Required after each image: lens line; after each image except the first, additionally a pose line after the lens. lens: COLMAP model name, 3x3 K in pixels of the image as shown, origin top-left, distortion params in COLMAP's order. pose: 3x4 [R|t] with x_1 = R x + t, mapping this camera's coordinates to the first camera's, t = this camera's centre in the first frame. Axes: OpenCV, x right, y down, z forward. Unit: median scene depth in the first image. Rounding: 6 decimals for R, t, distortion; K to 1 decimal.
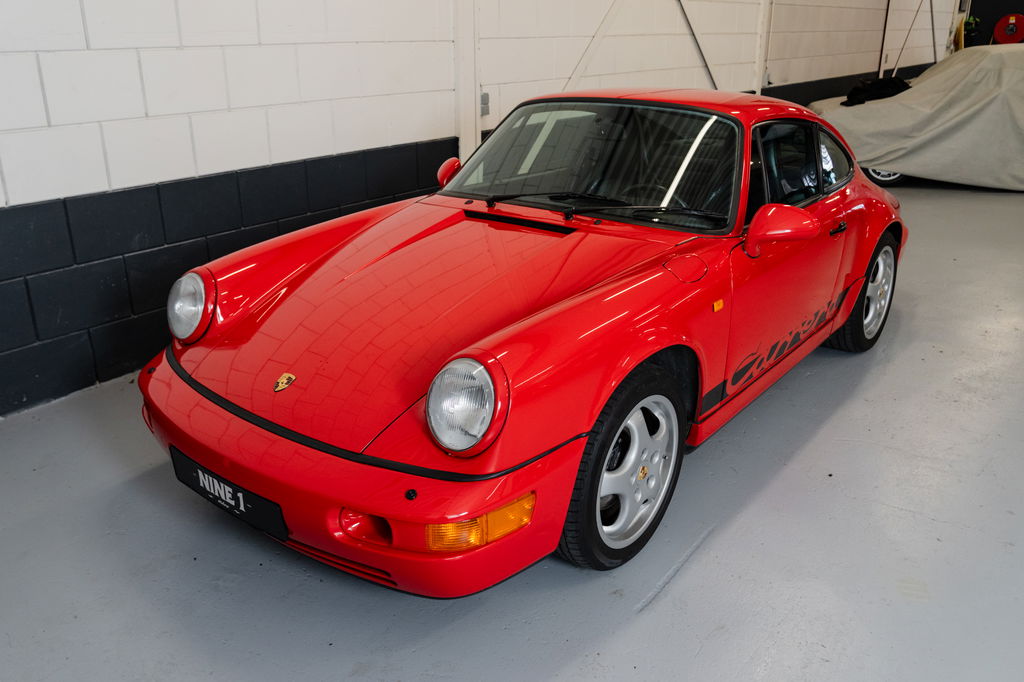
lens RADIAL K [[813.7, 0, 484.0], [0, 813.7, 352.2], [0, 0, 1]] dist [-0.024645, 0.022937]
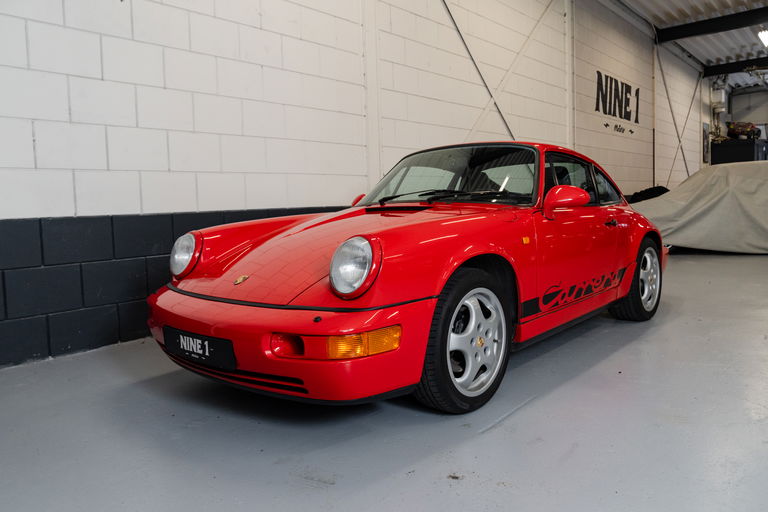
lens RADIAL K [[574.4, 0, 386.8], [0, 574.4, 262.1], [0, 0, 1]] dist [-0.018457, 0.017220]
pose [[0.999635, -0.016676, -0.021274, 0.038175], [0.010335, 0.963024, -0.269217, 0.216099], [0.024977, 0.268899, 0.962845, -0.032230]]
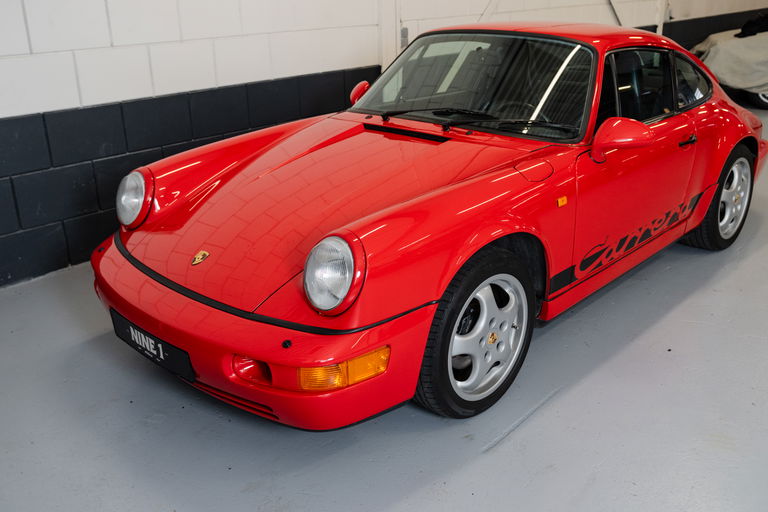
lens RADIAL K [[720.5, 0, 388.7], [0, 720.5, 255.1], [0, 0, 1]] dist [0.006528, 0.000000]
pose [[0.997922, 0.015301, -0.062597, 0.080441], [-0.015718, 0.999857, -0.006170, 0.025406], [0.062494, 0.007141, 0.998020, -0.059907]]
